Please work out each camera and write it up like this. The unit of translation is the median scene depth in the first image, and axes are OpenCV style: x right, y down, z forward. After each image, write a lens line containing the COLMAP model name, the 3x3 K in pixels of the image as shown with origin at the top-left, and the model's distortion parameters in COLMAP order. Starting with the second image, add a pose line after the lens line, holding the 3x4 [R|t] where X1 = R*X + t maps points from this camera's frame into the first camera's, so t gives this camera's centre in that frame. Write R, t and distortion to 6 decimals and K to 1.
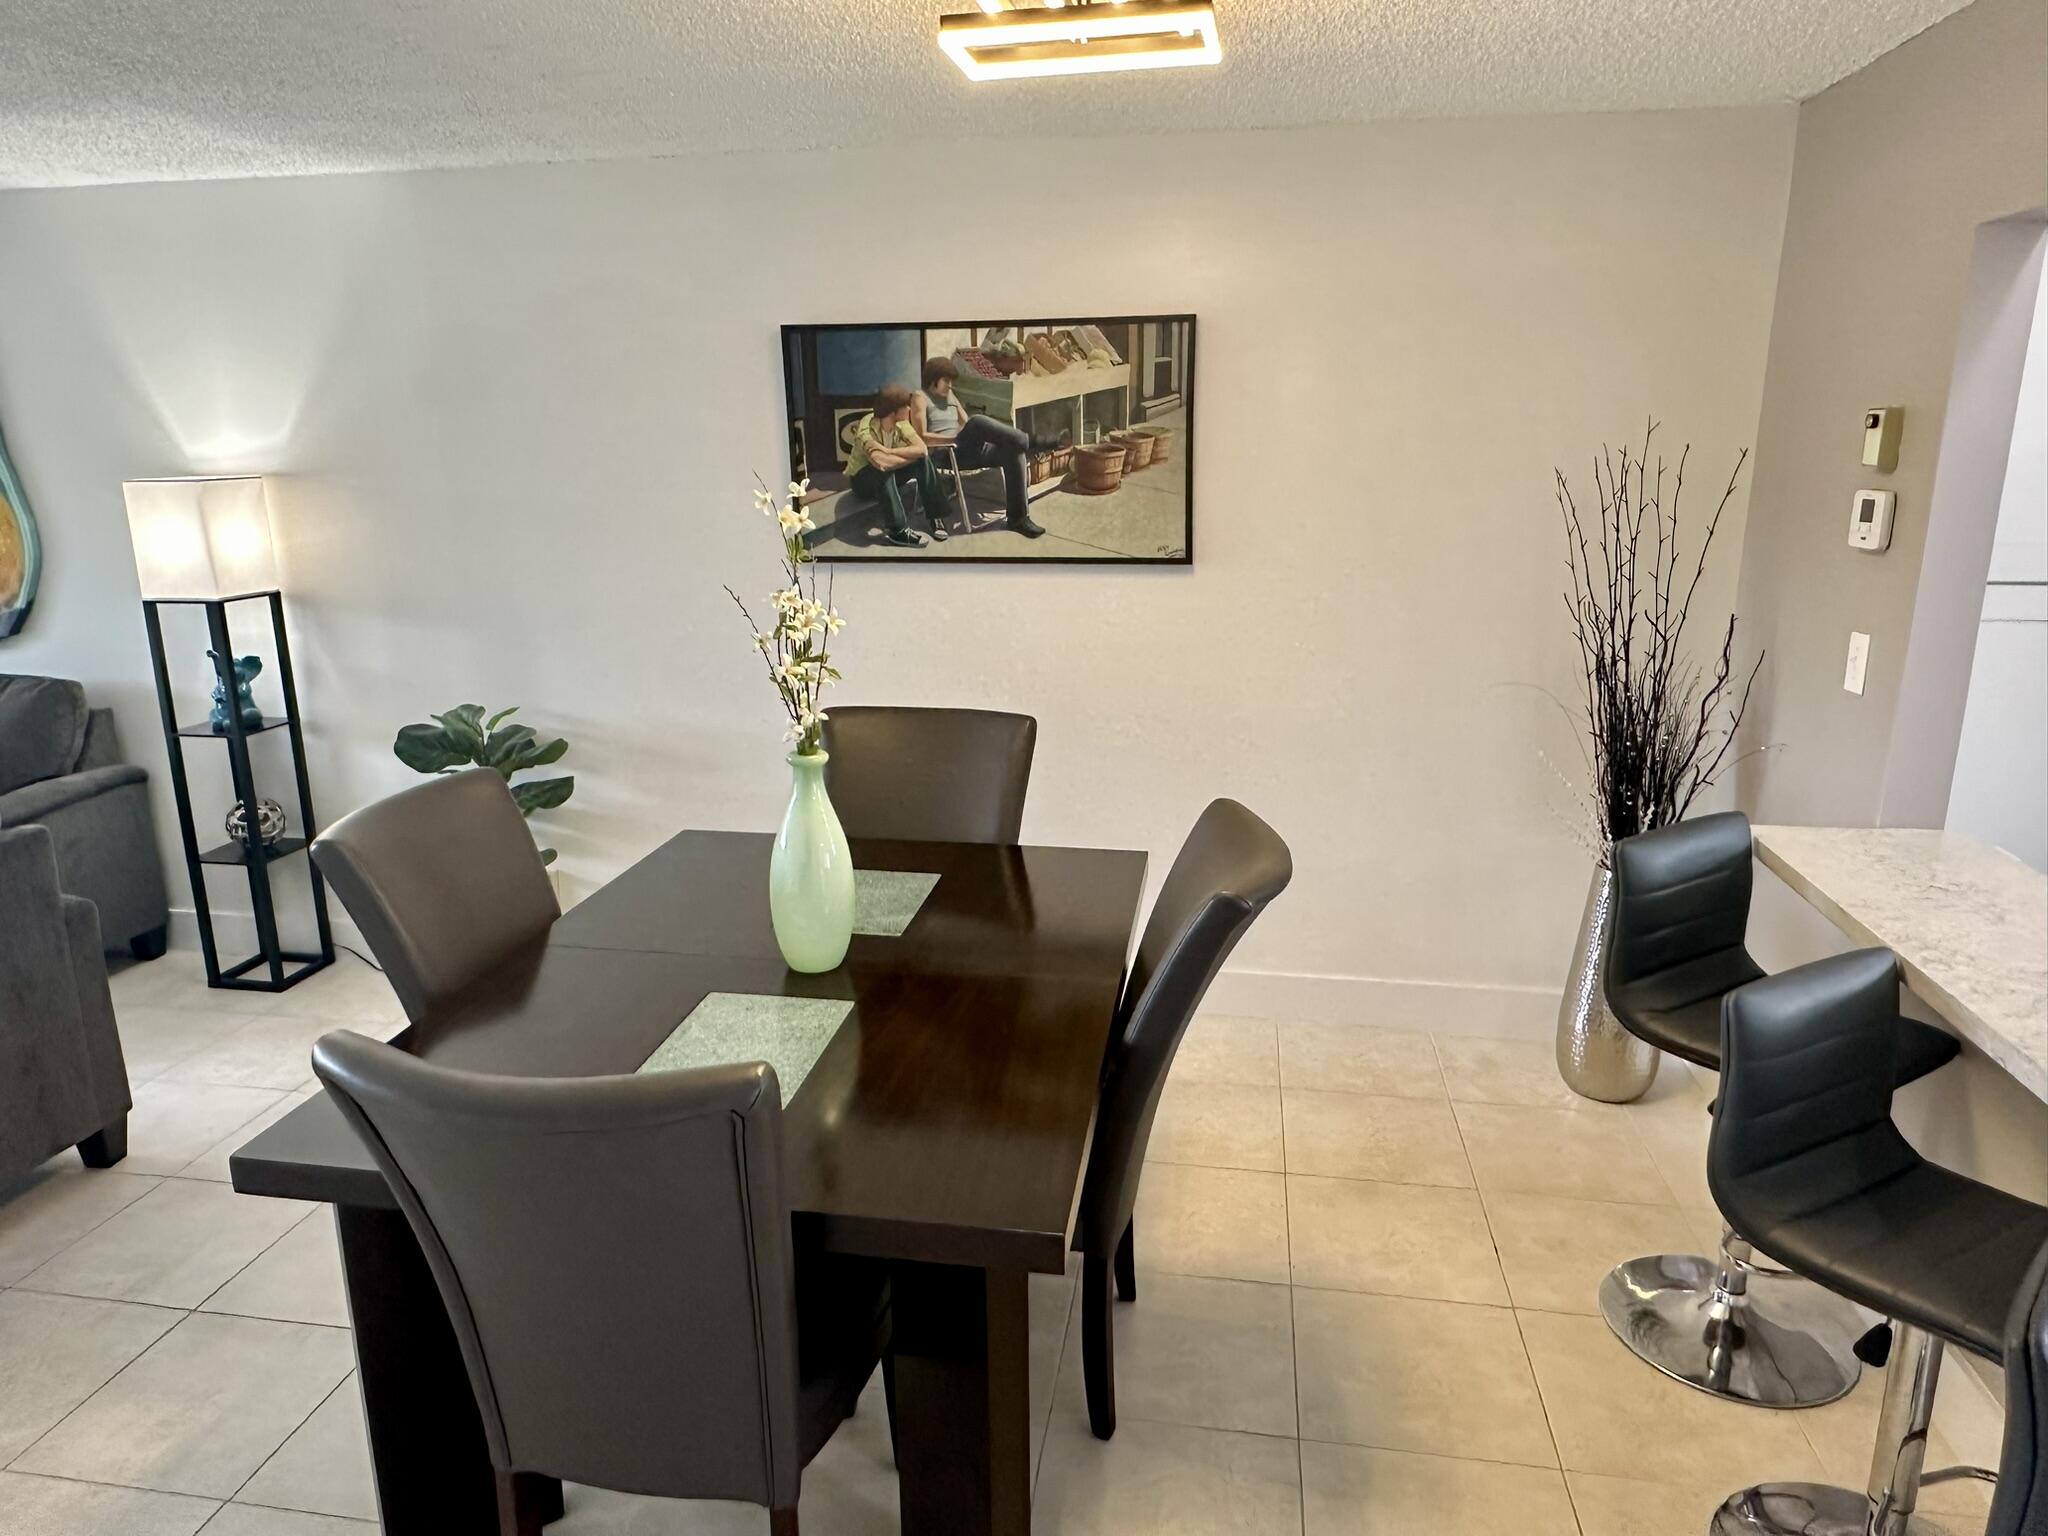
lens RADIAL K [[1335.3, 0, 1009.6], [0, 1335.3, 786.3], [0, 0, 1]] dist [-0.010557, 0.019389]
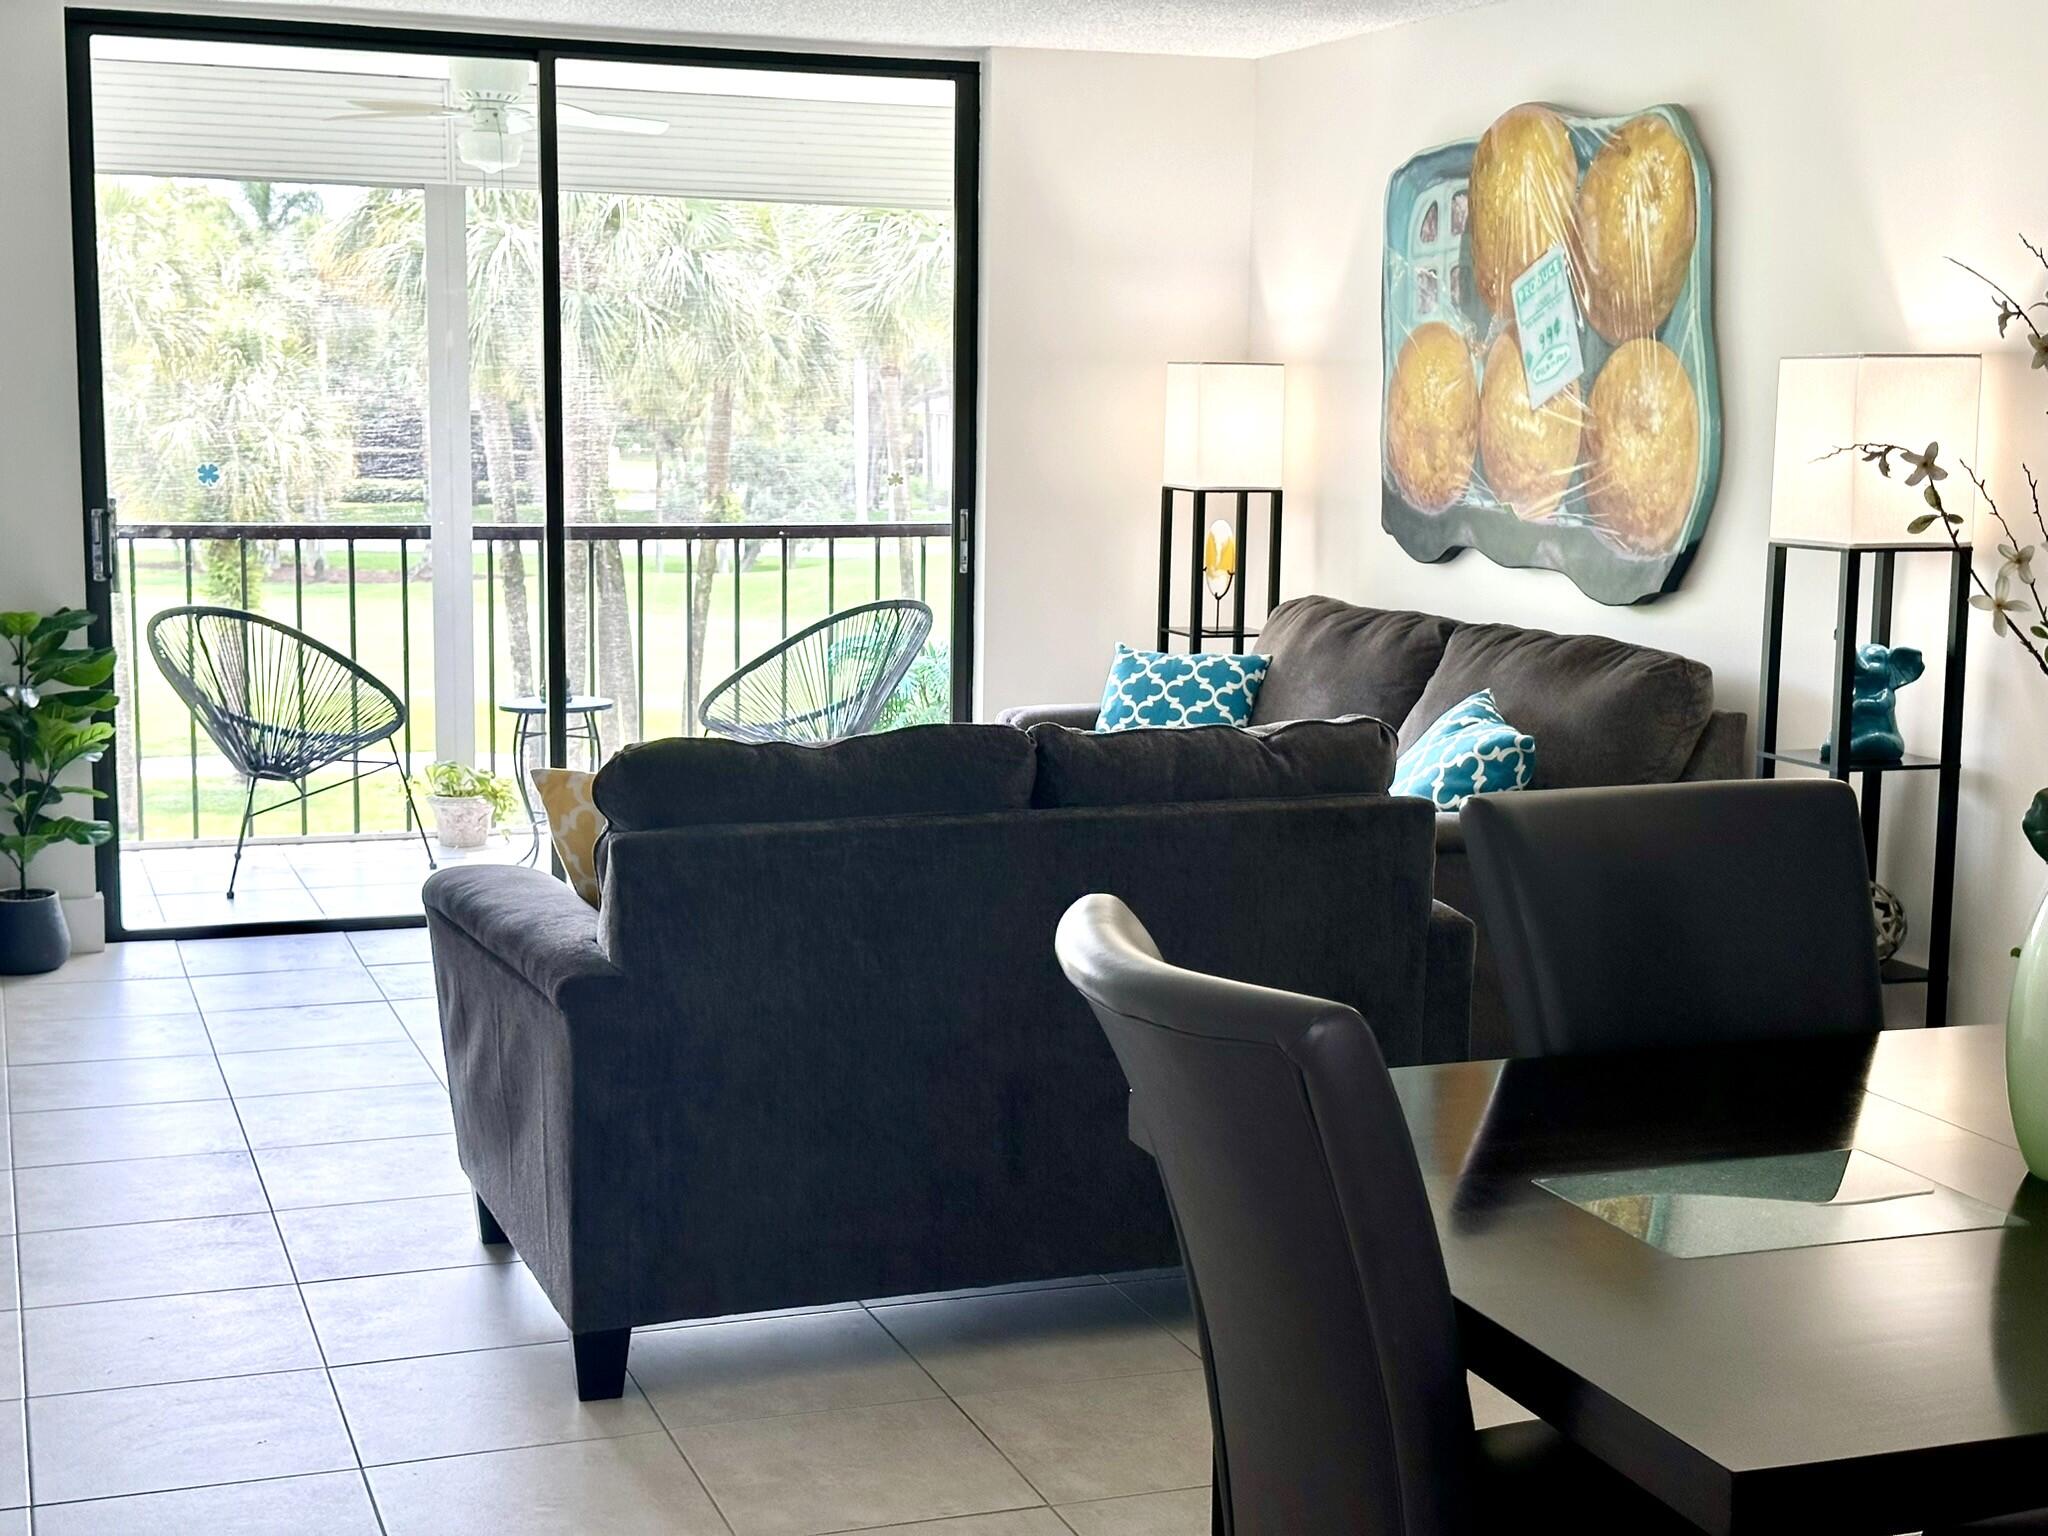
lens RADIAL K [[2859.7, 0, 1004.2], [0, 2859.7, 795.4], [0, 0, 1]] dist [0.137473, 0.039629]
pose [[0.489870, 0.139225, -0.860607, 0.418628], [-0.237083, 0.971236, 0.022171, 0.039315], [0.838939, 0.193174, 0.508788, 0.002099]]
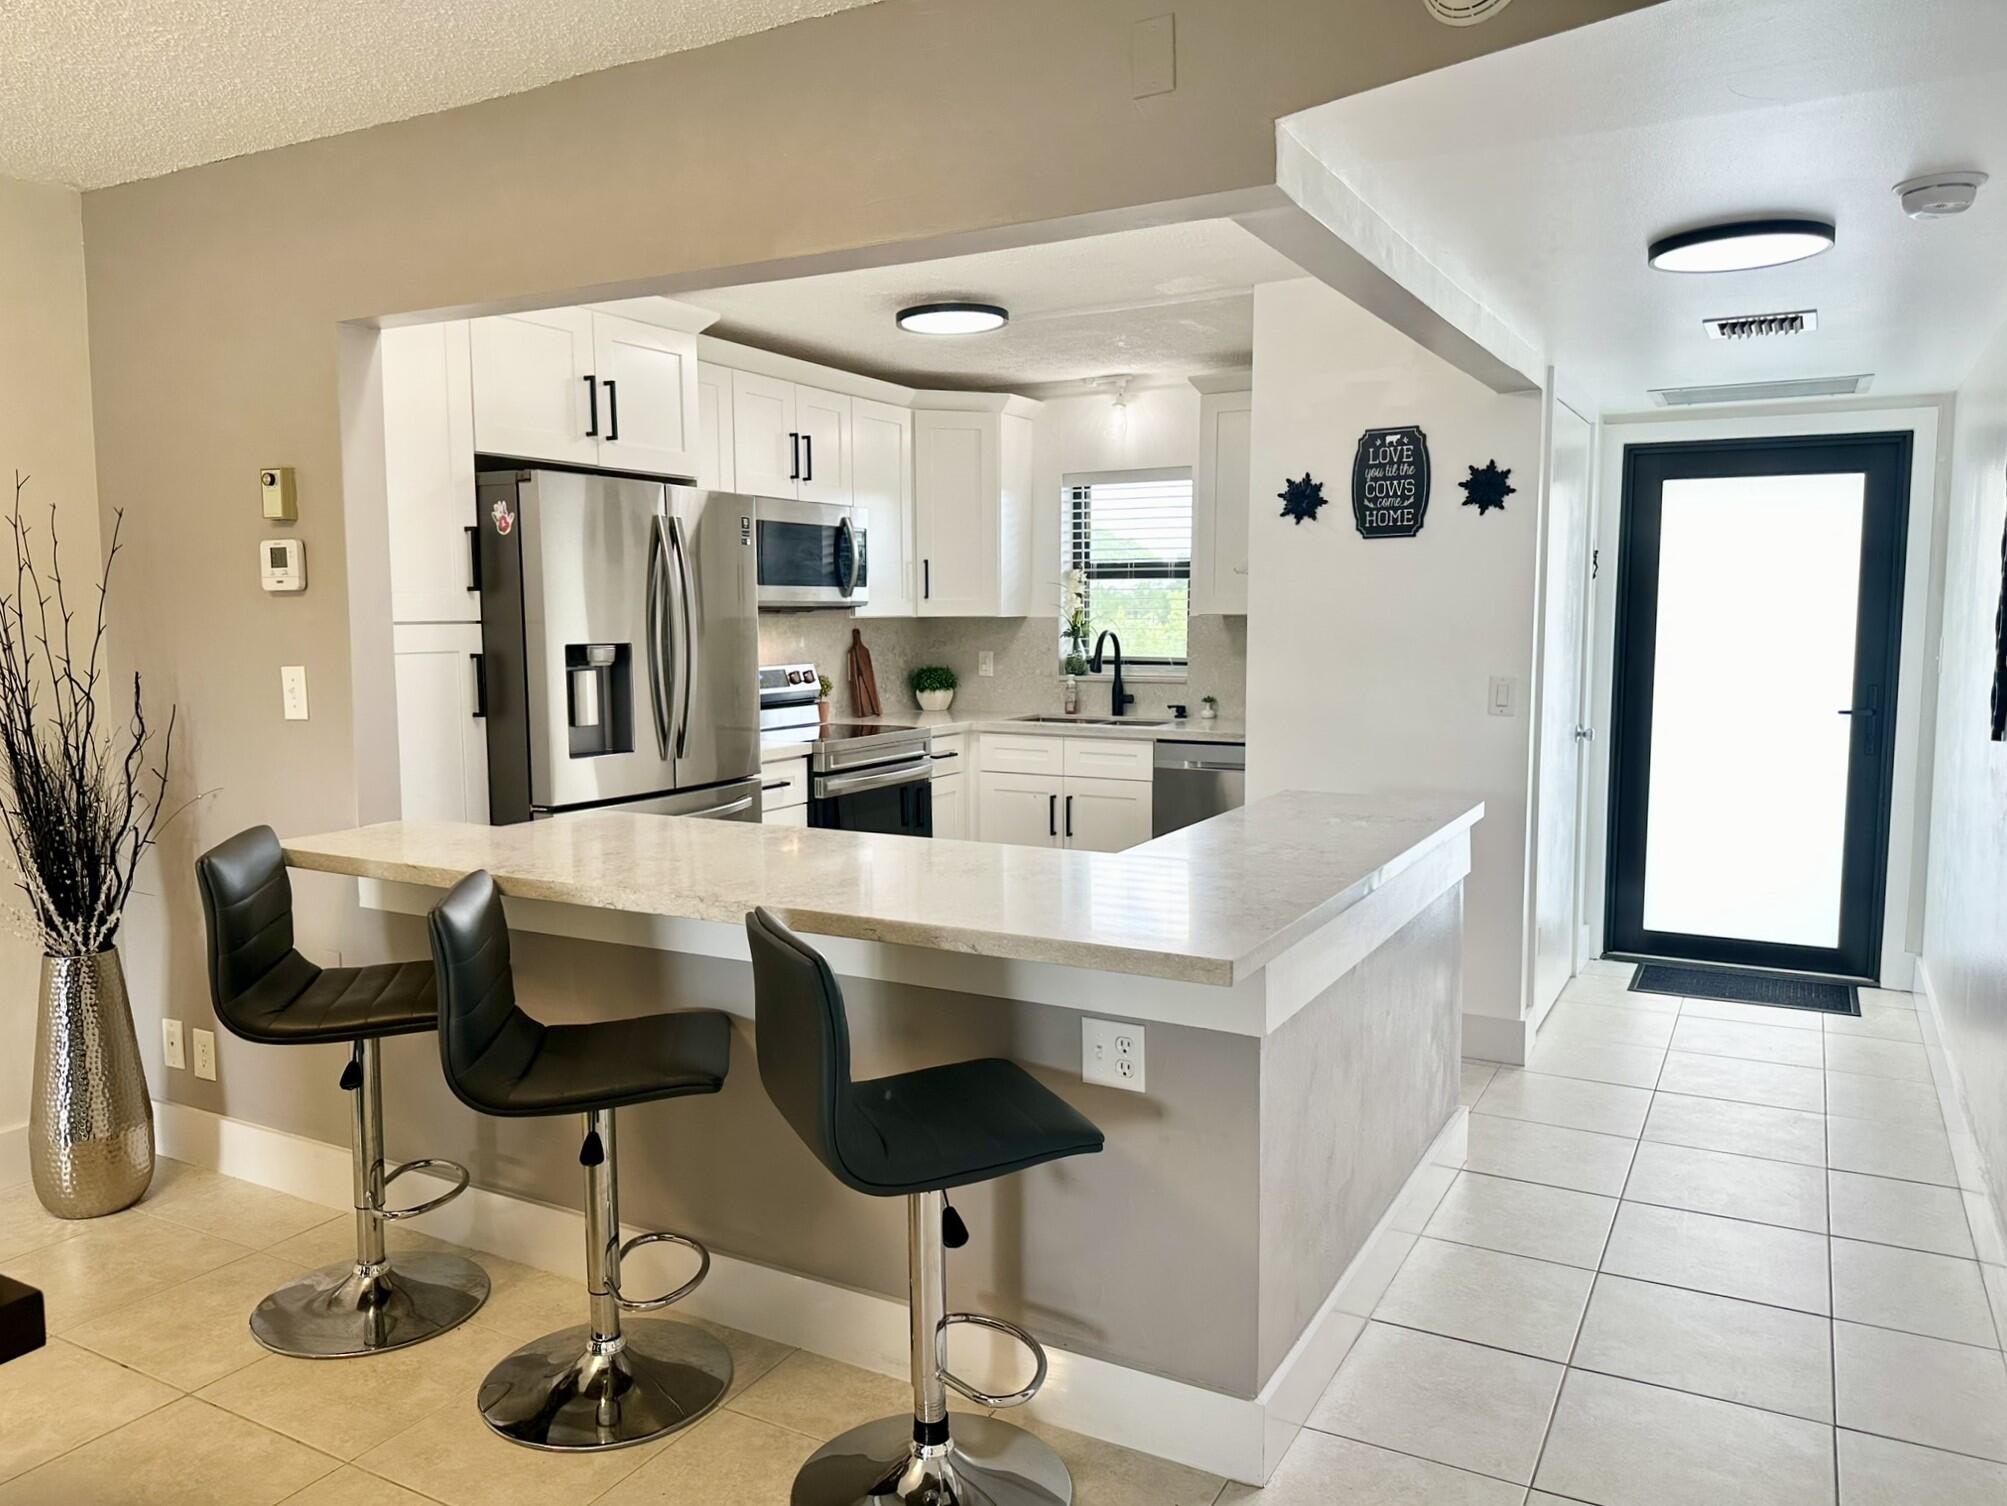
lens RADIAL K [[1407.2, 0, 994.6], [0, 1407.2, 772.6], [0, 0, 1]] dist [0.046907, -0.003461]
pose [[0.333364, -0.101162, 0.937355, -0.225498], [0.237445, 0.971187, 0.020367, 0.066424], [-0.912408, 0.215781, 0.347779, 0.050956]]
